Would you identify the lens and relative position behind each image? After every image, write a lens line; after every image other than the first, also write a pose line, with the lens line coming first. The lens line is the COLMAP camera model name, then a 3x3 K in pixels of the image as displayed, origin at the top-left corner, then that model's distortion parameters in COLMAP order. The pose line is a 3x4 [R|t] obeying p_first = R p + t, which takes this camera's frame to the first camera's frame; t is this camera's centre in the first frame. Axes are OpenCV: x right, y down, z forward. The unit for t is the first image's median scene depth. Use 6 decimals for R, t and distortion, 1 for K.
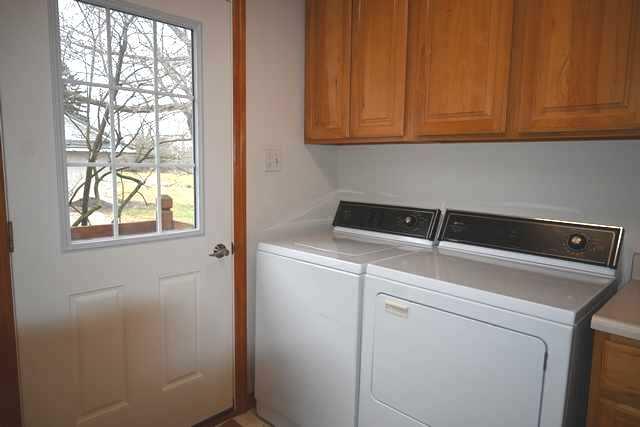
lens RADIAL K [[433.6, 0, 320.0], [0, 433.6, 213.5], [0, 0, 1]] dist [-0.003669, 0.001784]
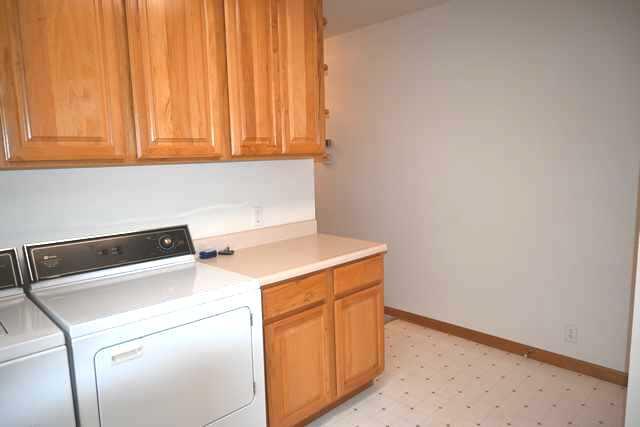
lens RADIAL K [[433.6, 0, 320.0], [0, 433.6, 213.5], [0, 0, 1]] dist [-0.003669, 0.001784]
pose [[0.027025, -0.147957, 0.988624, -0.681039], [0.151167, 0.978217, 0.142267, -0.140885], [-0.988139, 0.145603, 0.048803, 0.517699]]
